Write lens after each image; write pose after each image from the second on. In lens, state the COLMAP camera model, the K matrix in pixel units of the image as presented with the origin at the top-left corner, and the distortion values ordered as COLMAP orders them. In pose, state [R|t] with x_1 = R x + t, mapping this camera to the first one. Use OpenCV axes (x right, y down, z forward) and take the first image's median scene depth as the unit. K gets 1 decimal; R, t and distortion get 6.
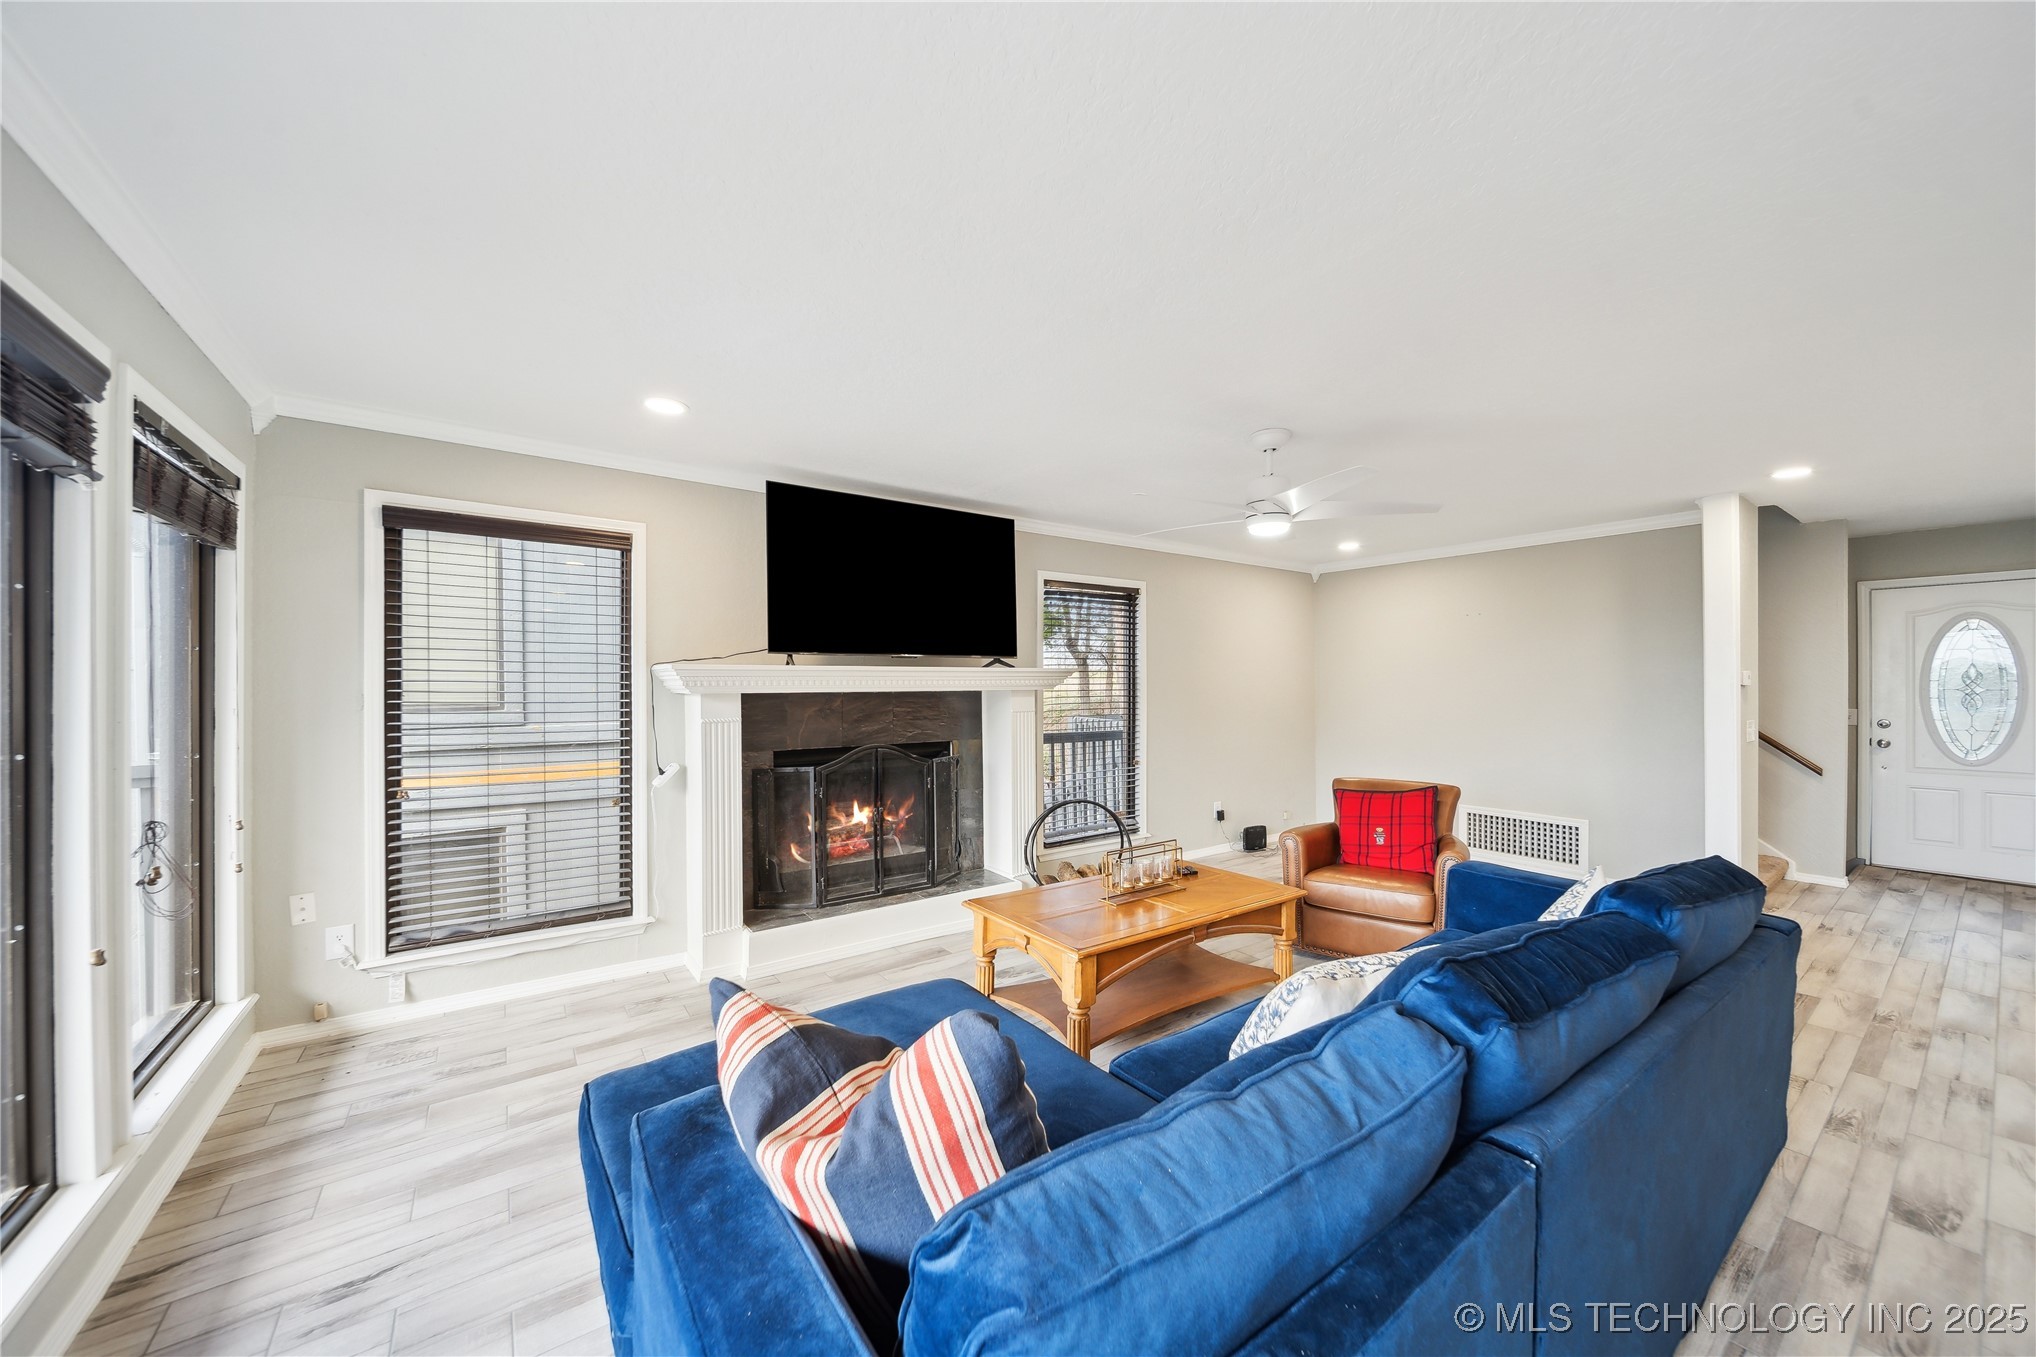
lens RADIAL K [[727.9, 0, 1026.9], [0, 727.9, 683.8], [0, 0, 1]] dist [-0.000202, -0.000027]
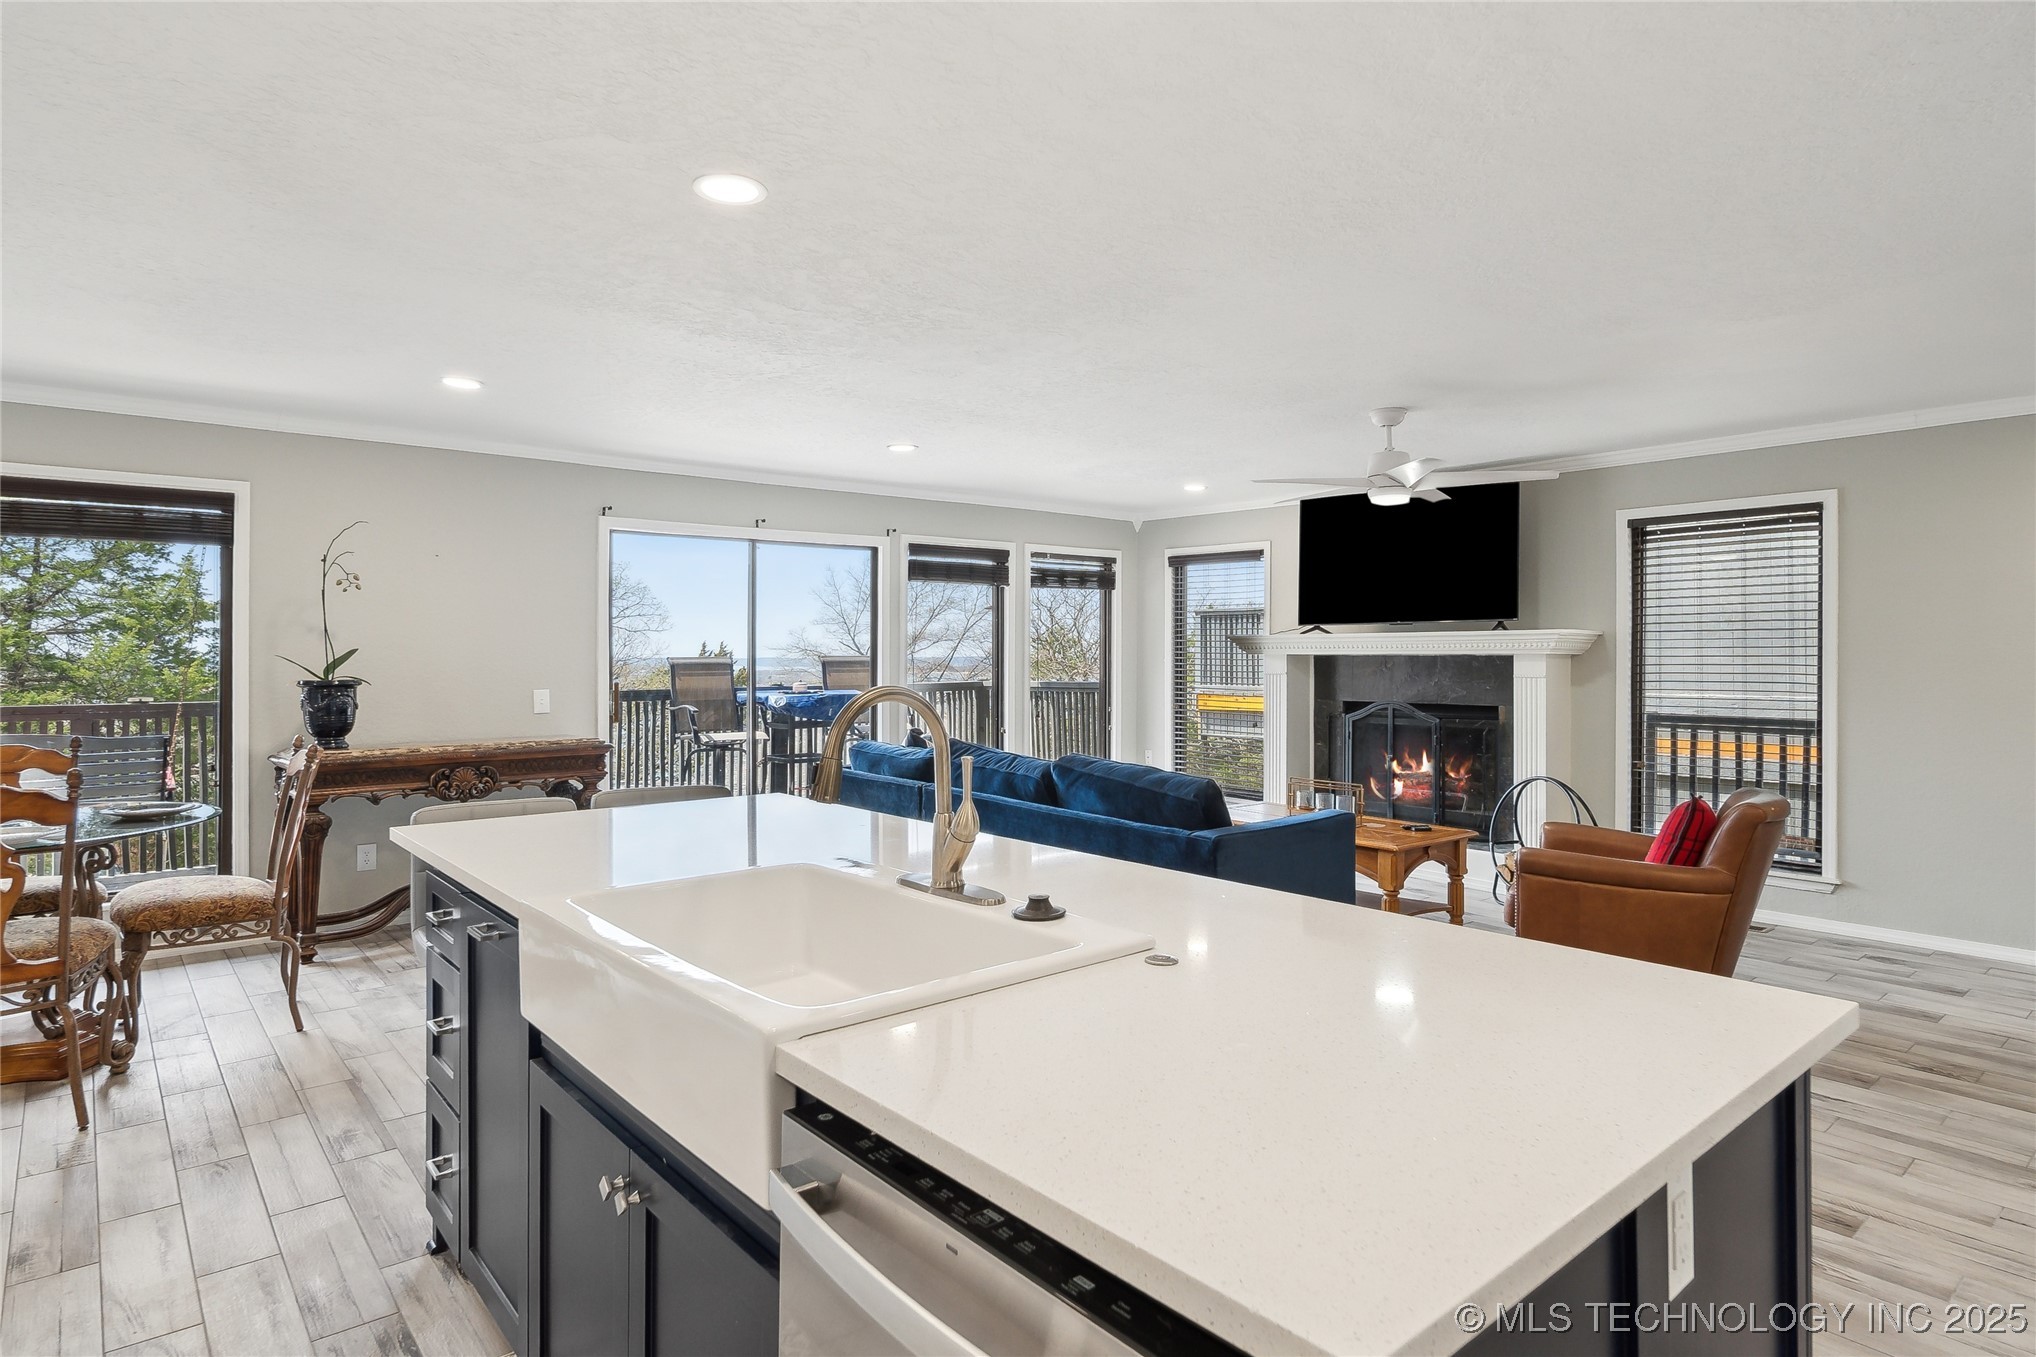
lens RADIAL K [[1139.1, 0, 1017.2], [0, 1139.1, 629.6], [0, 0, 1]] dist [0.012383, 0.000862]
pose [[0.083817, -0.012065, -0.996408, 1.462888], [-0.003538, 0.999917, -0.012405, -0.003074], [0.996475, 0.004565, 0.083768, 0.230241]]
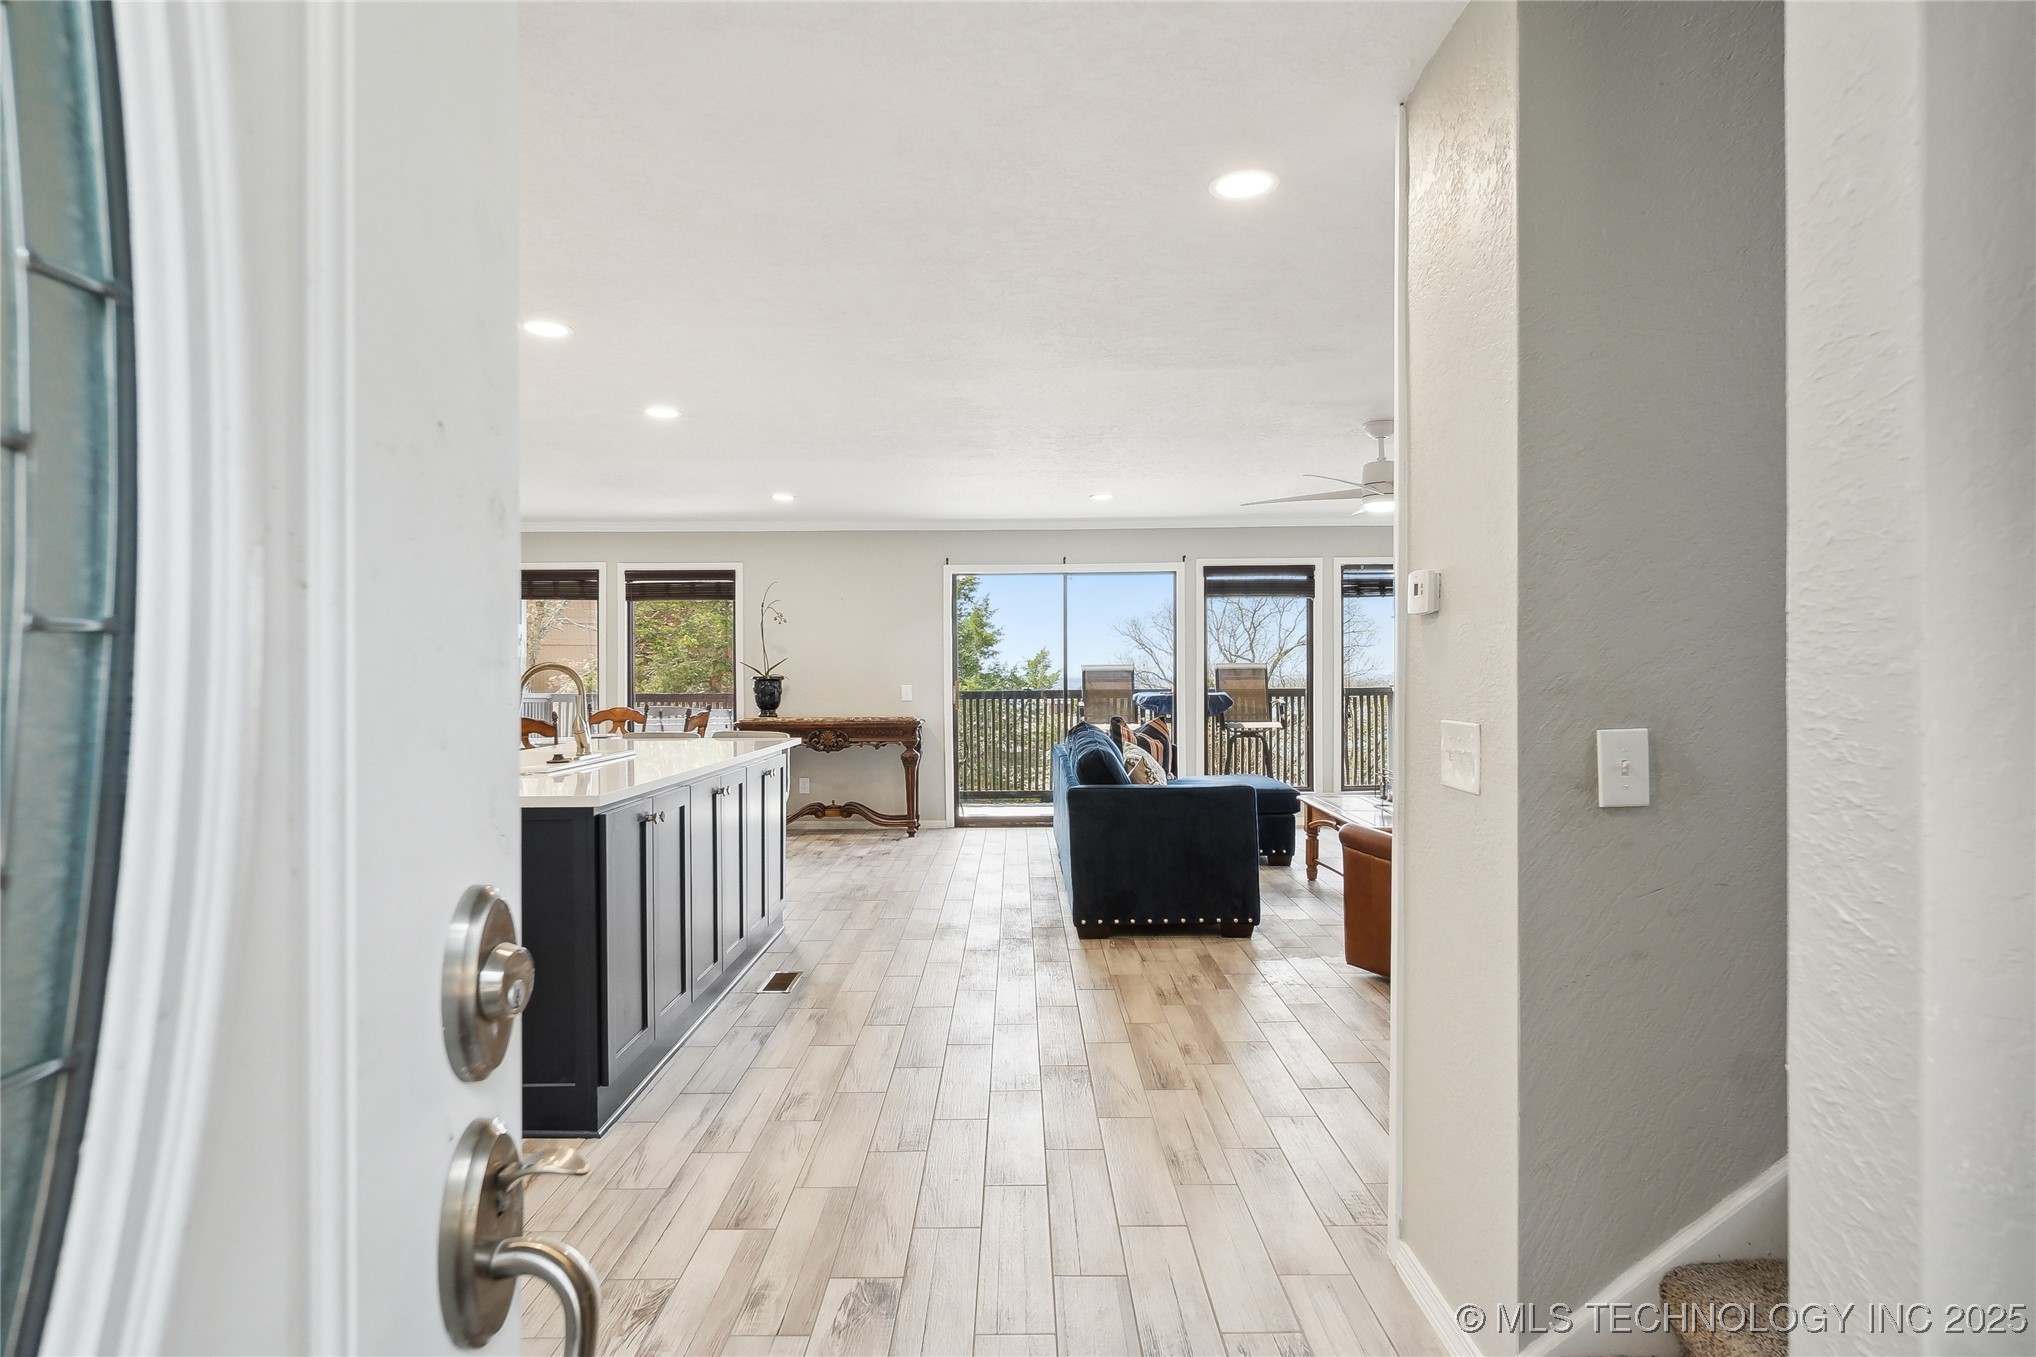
lens RADIAL K [[1101.9, 0, 1017.3], [0, 1101.9, 670.3], [0, 0, 1]] dist [-0.001738, -0.000356]
pose [[-0.595272, 0.009375, -0.803469, 1.526380], [0.007703, 0.999953, 0.005960, 0.018906], [0.803487, -0.002641, -0.595316, 1.167637]]
